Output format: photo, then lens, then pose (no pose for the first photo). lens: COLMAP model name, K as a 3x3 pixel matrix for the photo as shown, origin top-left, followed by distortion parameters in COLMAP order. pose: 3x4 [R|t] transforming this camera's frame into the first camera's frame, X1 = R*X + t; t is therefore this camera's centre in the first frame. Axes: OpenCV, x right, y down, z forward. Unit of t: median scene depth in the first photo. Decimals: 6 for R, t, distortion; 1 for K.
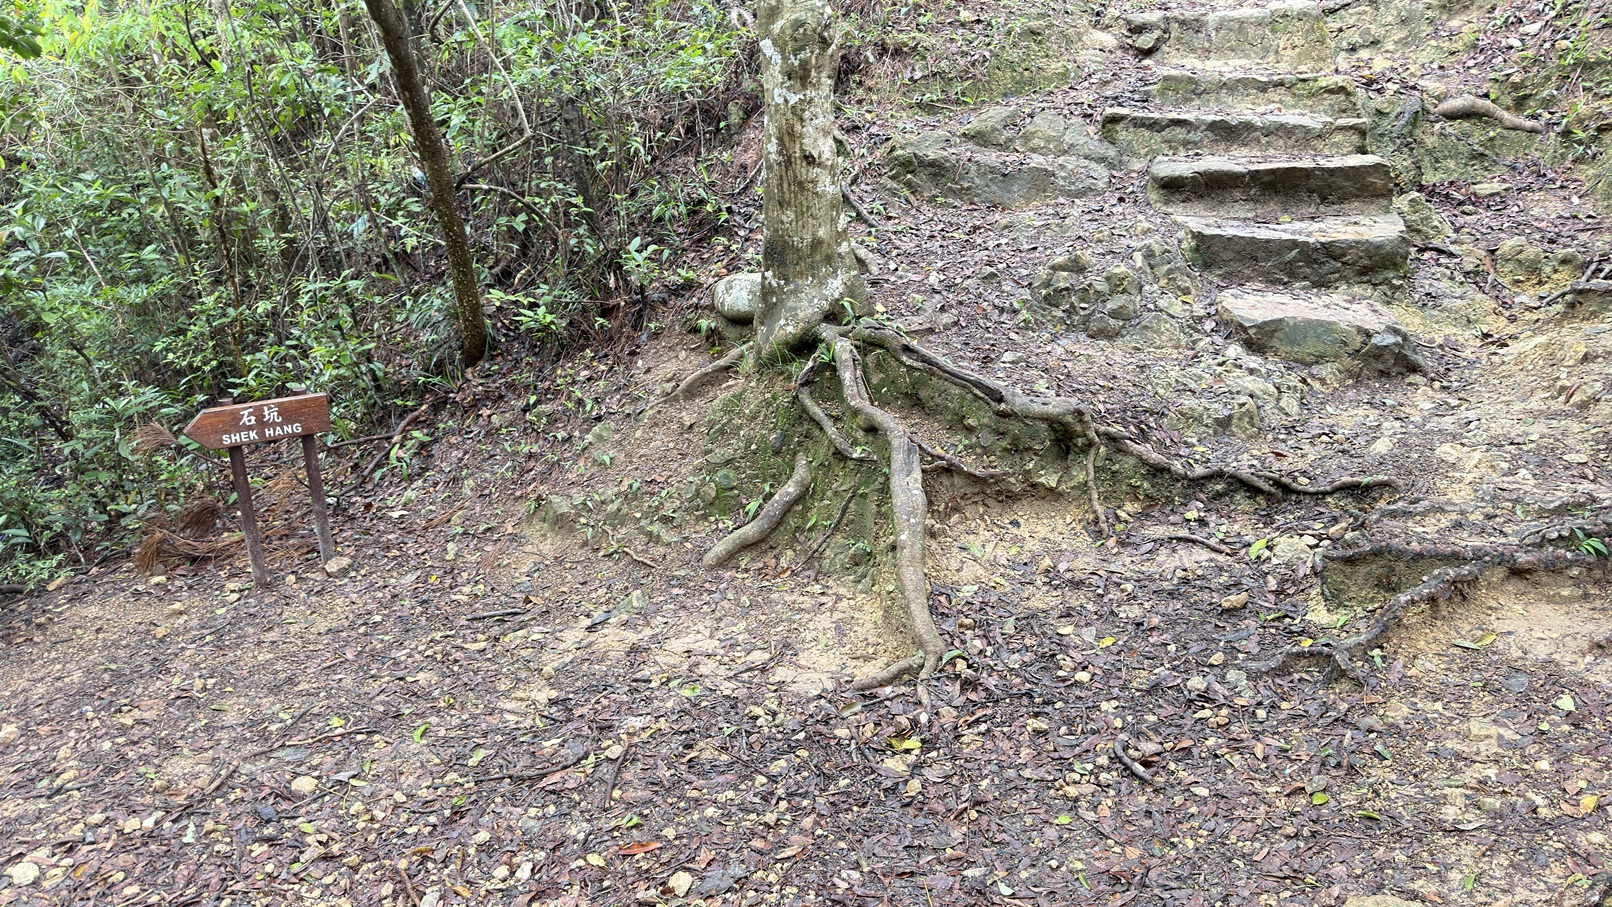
lens RADIAL K [[1124.0, 0, 806.0], [0, 1124.0, 453.5], [0, 0, 1]] dist [0.099251, -0.155365]
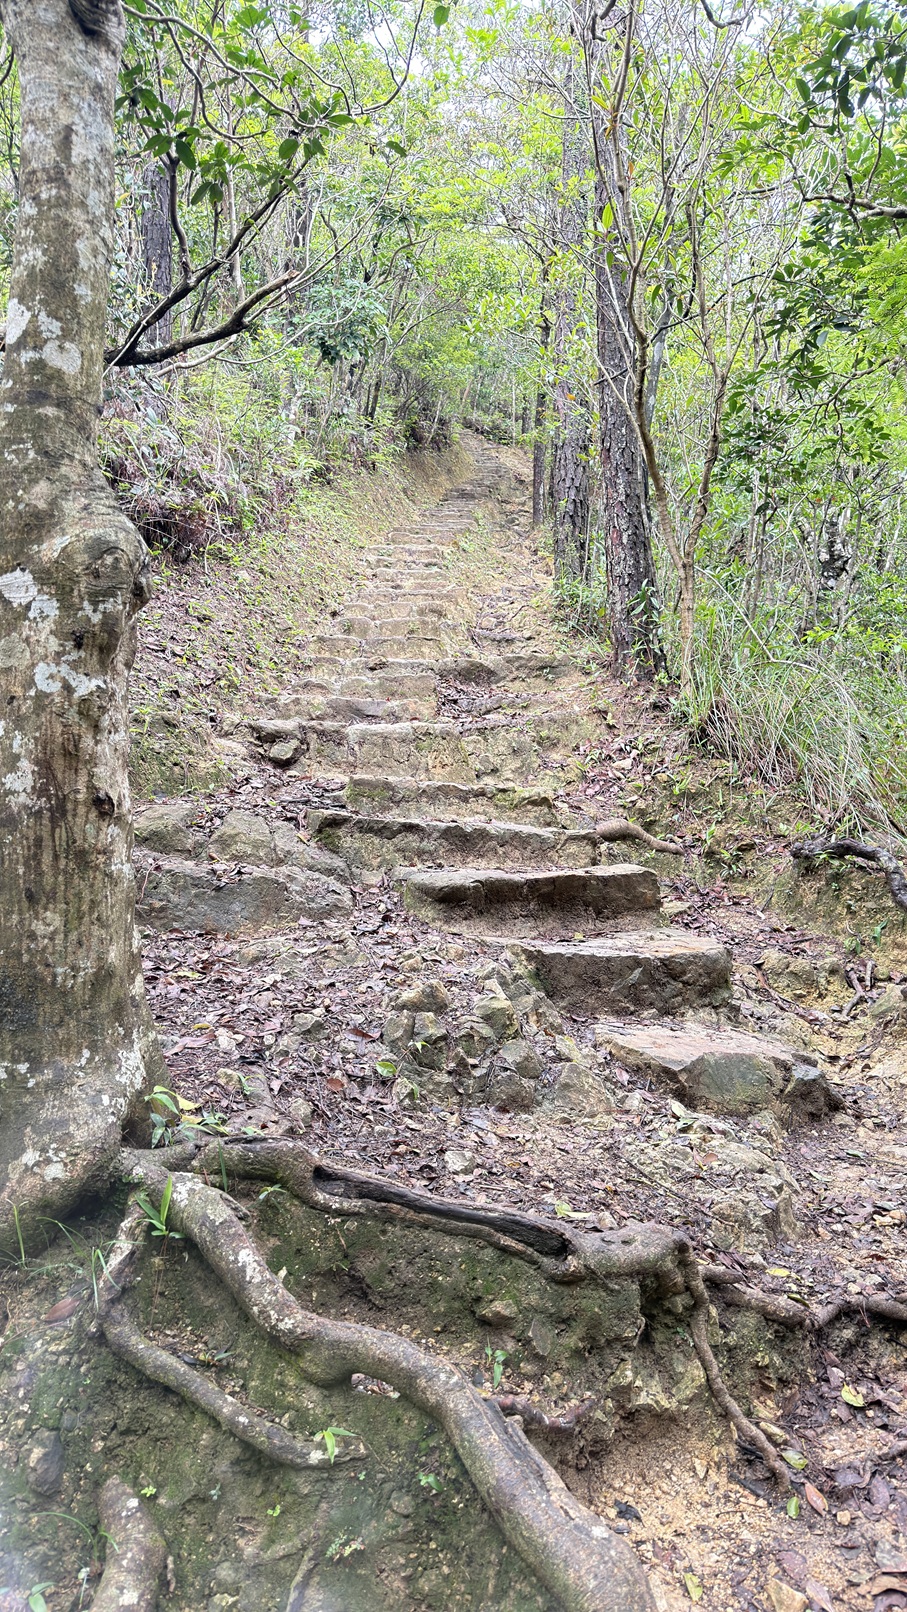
lens RADIAL K [[1124.0, 0, 453.5], [0, 1124.0, 806.0], [0, 0, 1]] dist [0.099251, -0.155365]
pose [[0.779334, 0.049308, 0.624665, -0.172131], [0.183020, 0.935516, -0.302180, -0.077345], [-0.599284, 0.349826, 0.720056, 0.511094]]
